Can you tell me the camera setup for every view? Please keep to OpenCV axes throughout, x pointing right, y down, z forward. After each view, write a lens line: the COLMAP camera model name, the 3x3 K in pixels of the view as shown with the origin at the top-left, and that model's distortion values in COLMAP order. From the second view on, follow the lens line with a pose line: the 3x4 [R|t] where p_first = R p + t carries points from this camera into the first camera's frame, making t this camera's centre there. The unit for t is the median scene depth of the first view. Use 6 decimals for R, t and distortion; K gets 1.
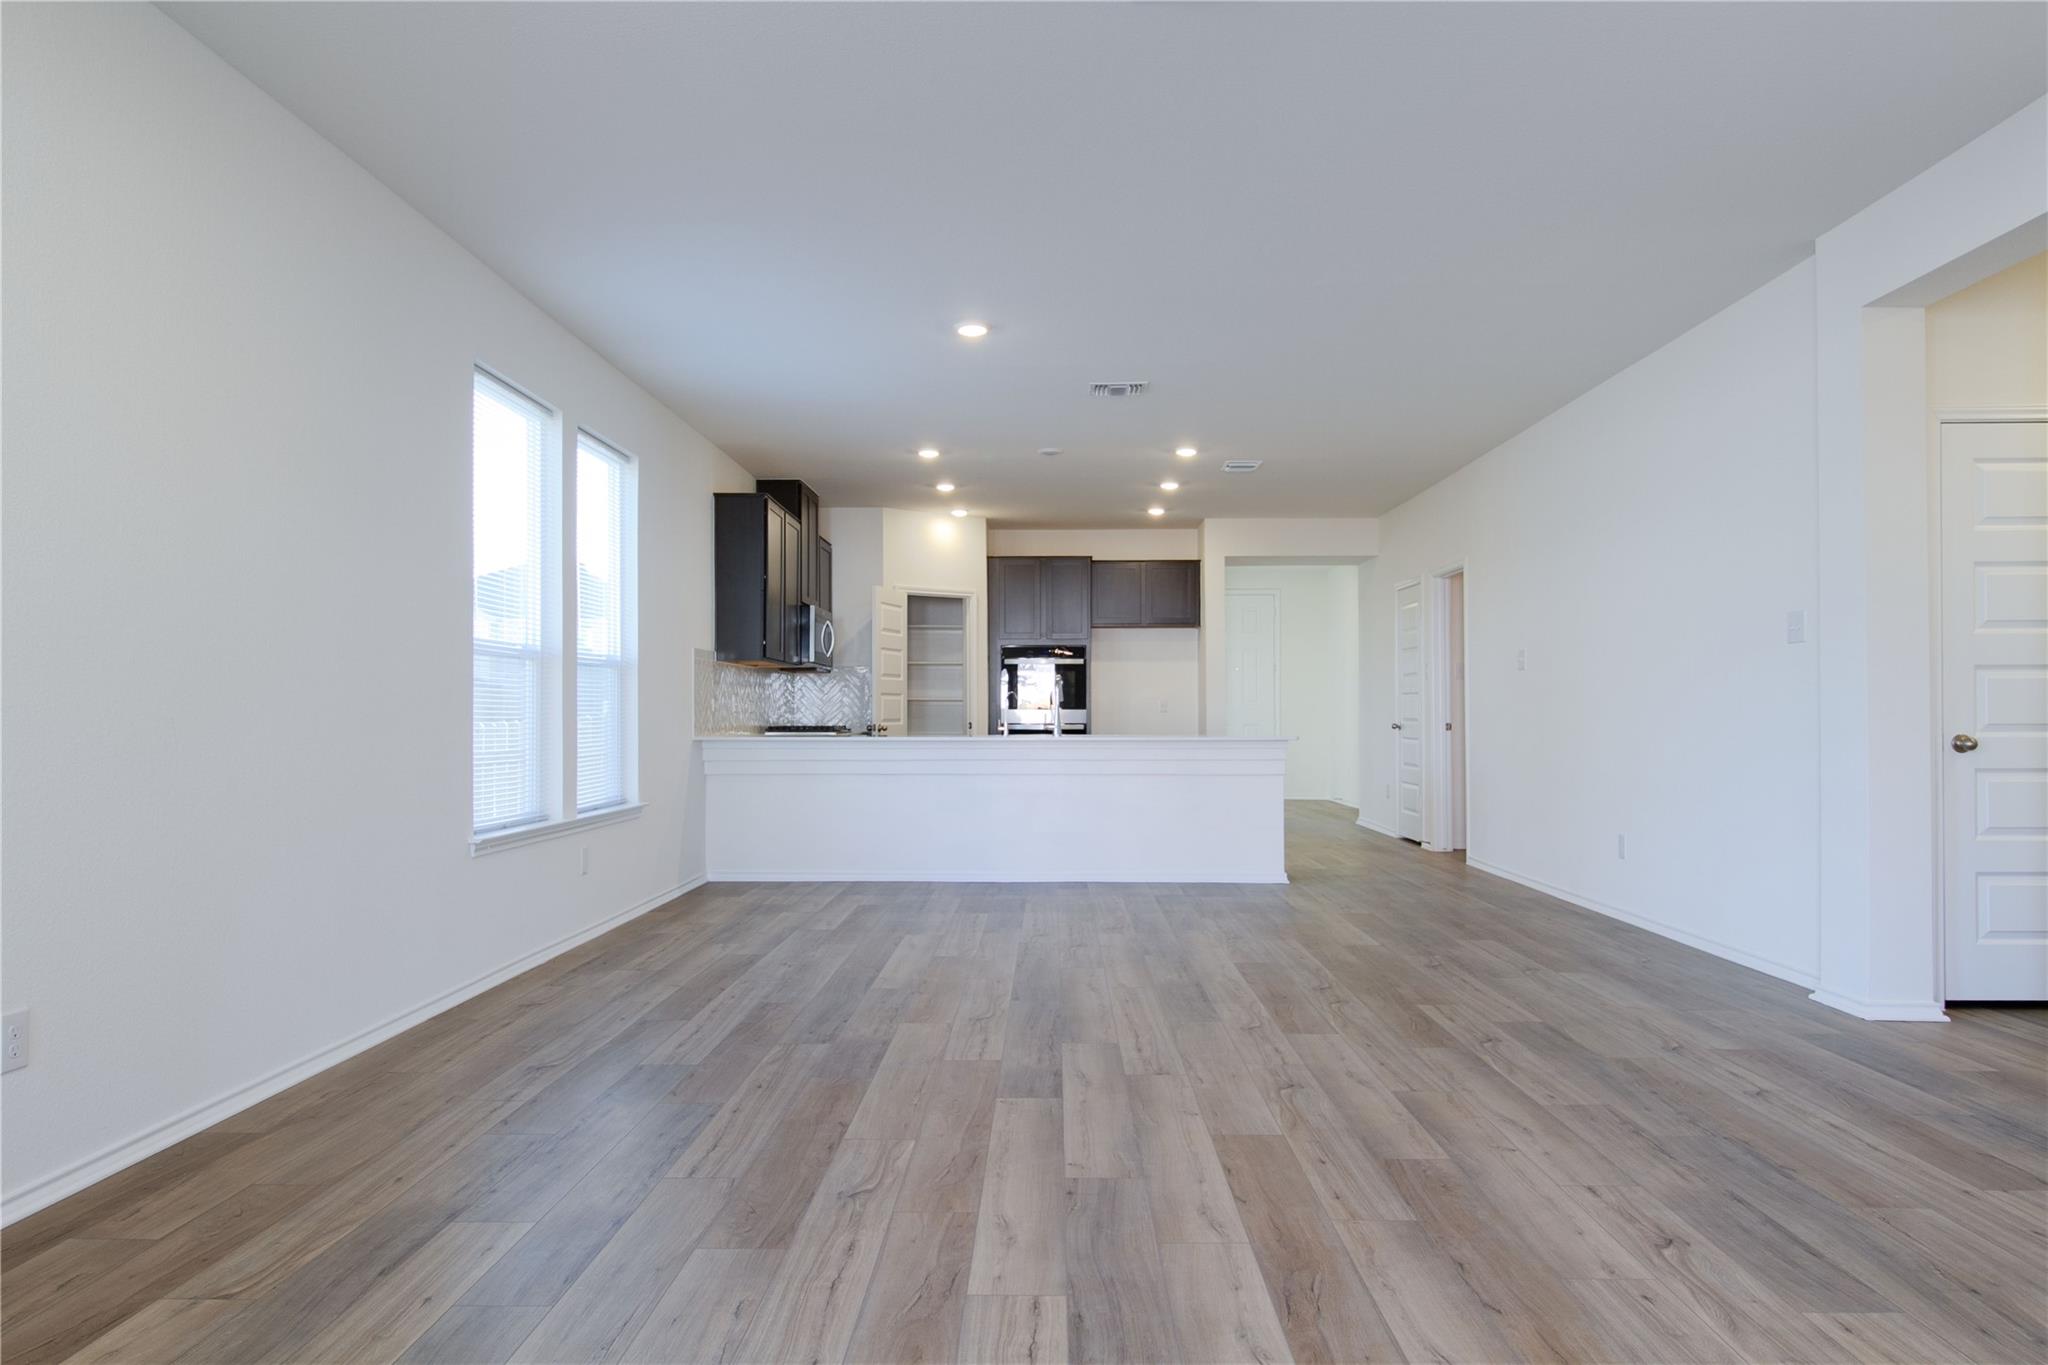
lens RADIAL K [[1330.8, 0, 1032.2], [0, 1330.8, 730.4], [0, 0, 1]] dist [0.003154, -0.003069]
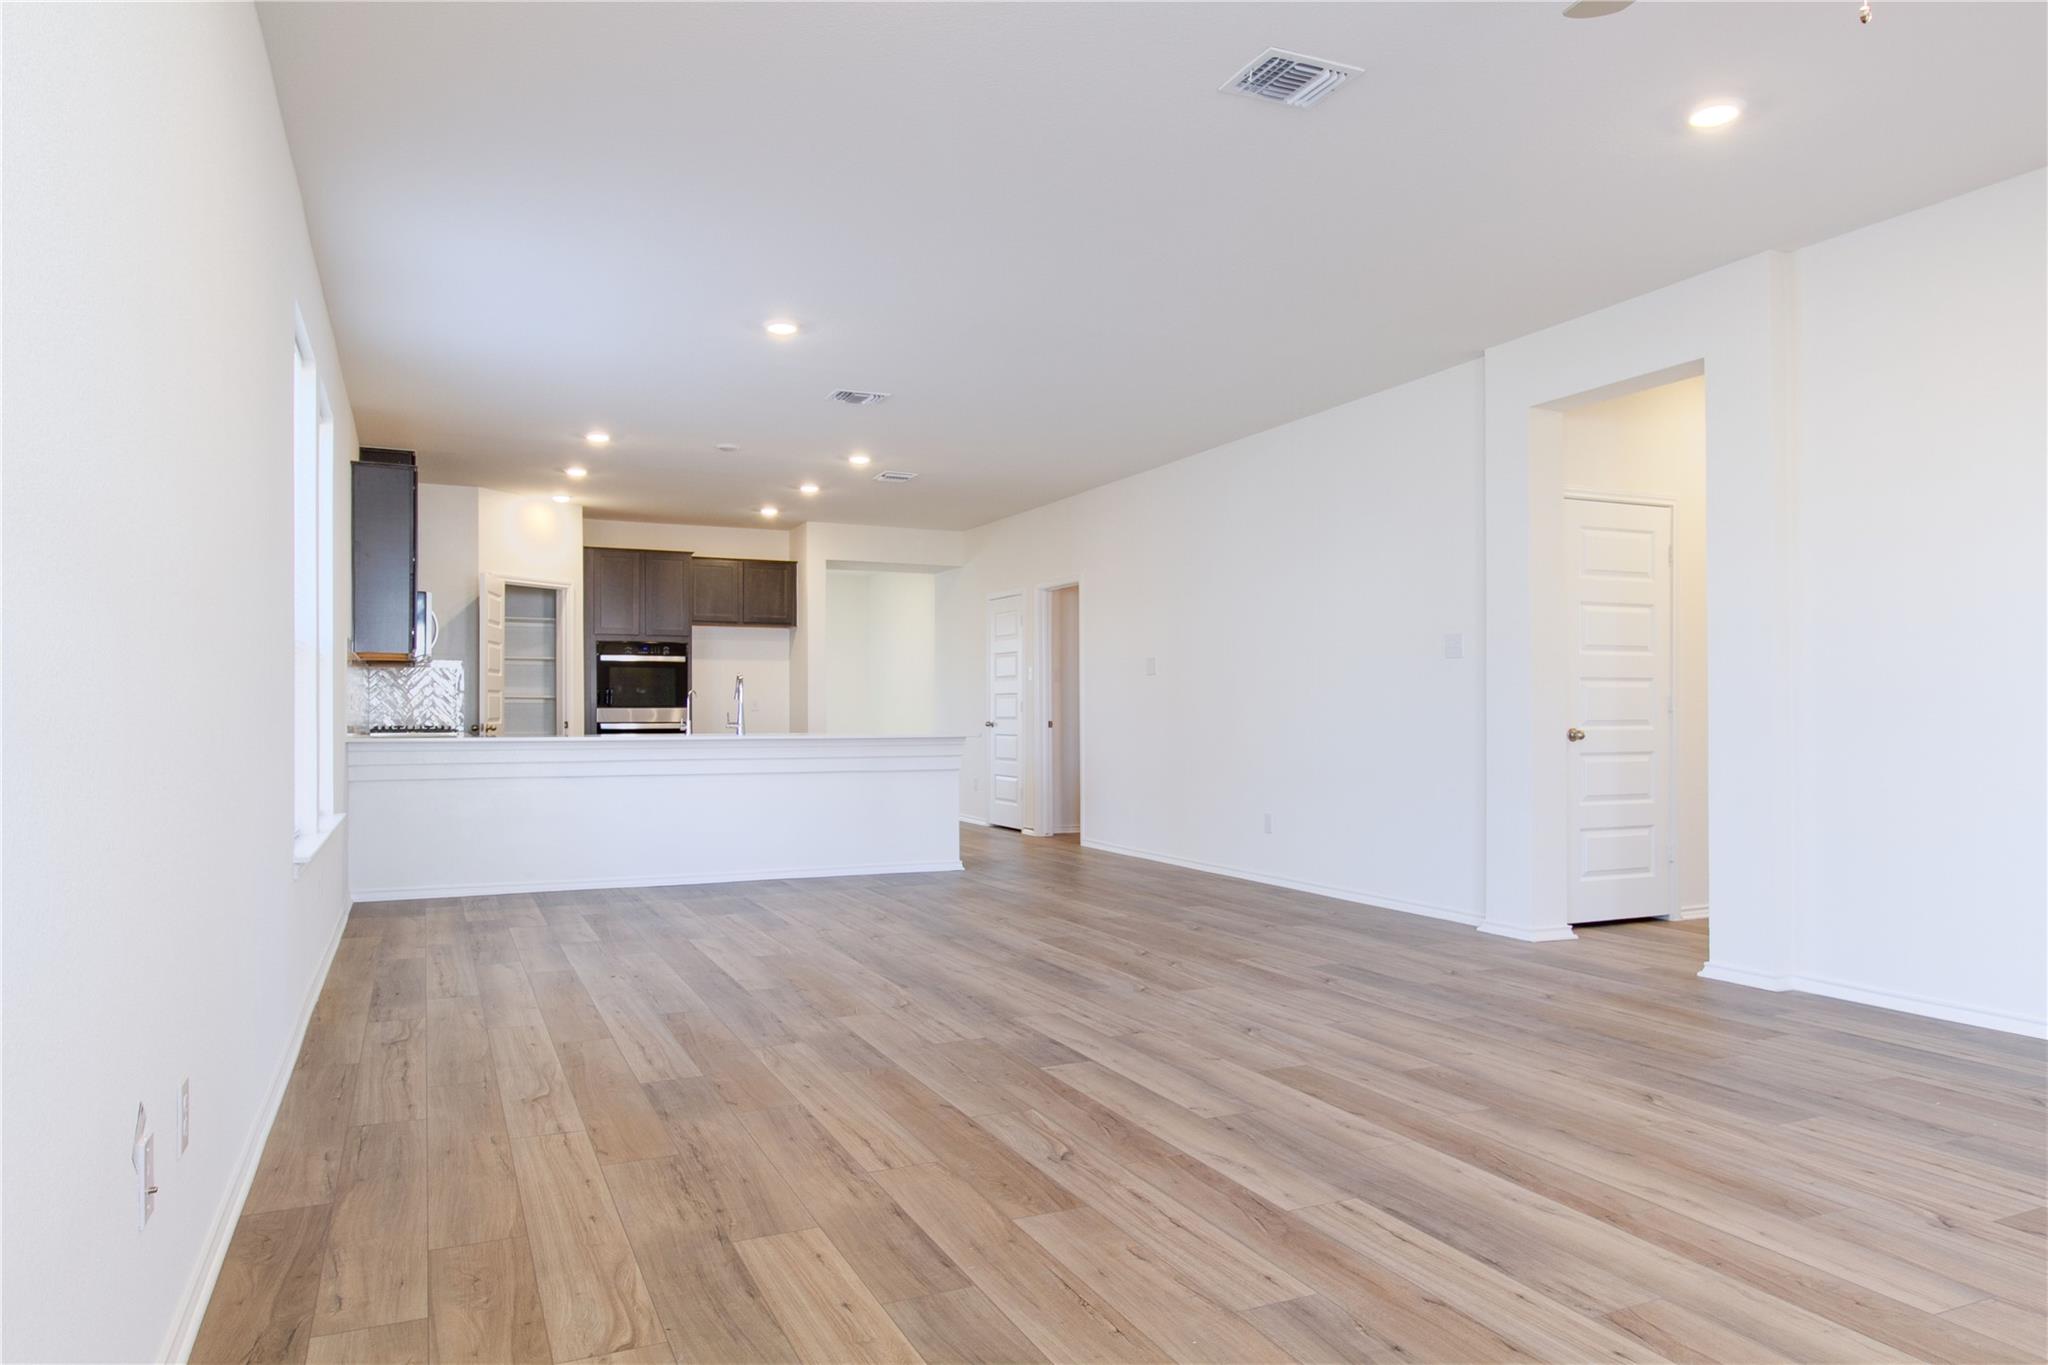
lens RADIAL K [[1315.4, 0, 1033.8], [0, 1315.4, 738.1], [0, 0, 1]] dist [0.004947, -0.002689]
pose [[0.898828, -0.007884, 0.438230, -0.489053], [0.004781, 0.999955, 0.008183, -0.000587], [-0.438275, -0.005260, 0.898826, 0.040962]]
